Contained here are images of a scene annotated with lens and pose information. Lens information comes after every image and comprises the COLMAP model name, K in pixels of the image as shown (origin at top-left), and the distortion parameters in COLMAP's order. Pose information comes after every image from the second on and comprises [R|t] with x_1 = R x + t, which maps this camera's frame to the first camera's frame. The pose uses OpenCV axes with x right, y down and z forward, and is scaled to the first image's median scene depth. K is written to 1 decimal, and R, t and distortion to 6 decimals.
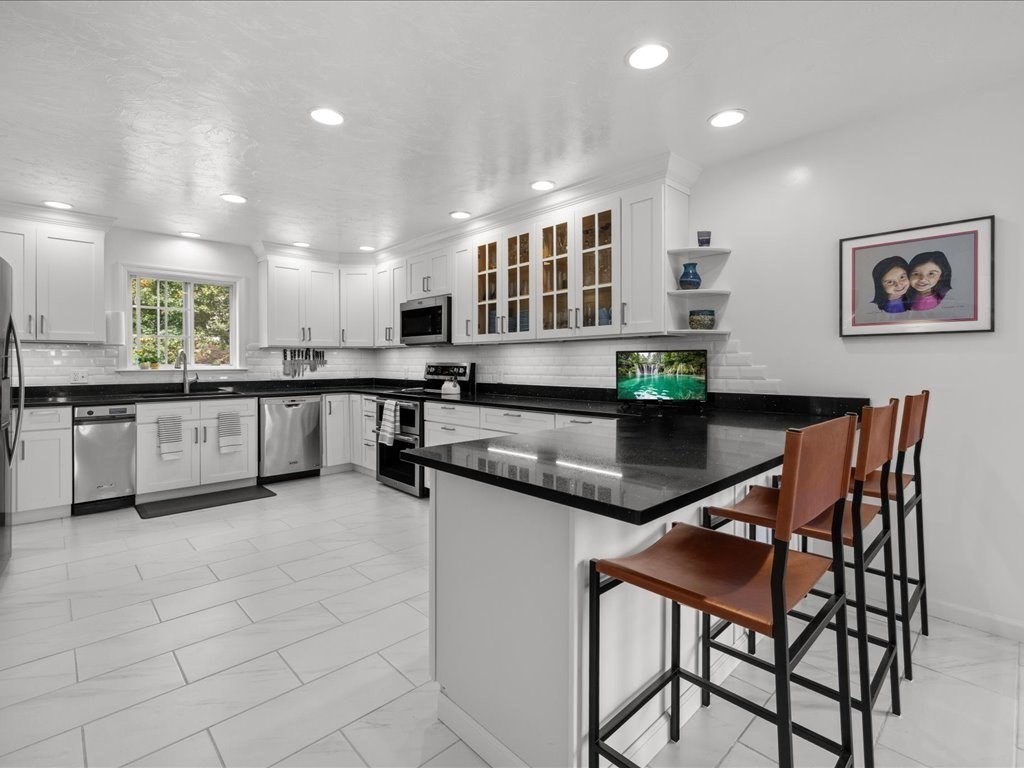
lens RADIAL K [[488.9, 0, 512.4], [0, 488.9, 359.9], [0, 0, 1]] dist [0.000468, 0.000579]
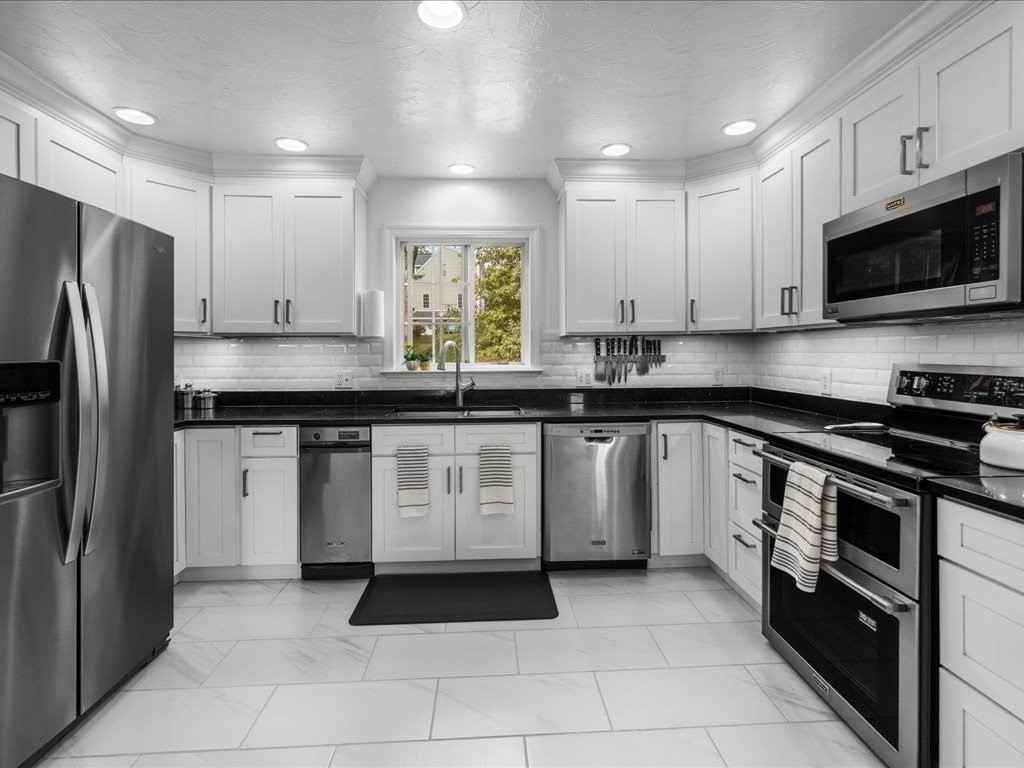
lens RADIAL K [[488.9, 0, 512.4], [0, 488.9, 359.9], [0, 0, 1]] dist [0.000468, 0.000579]
pose [[0.756384, 0.007755, -0.654082, -0.162197], [0.008001, 0.999745, 0.021106, -0.009288], [0.654079, -0.021197, 0.756129, 0.523651]]
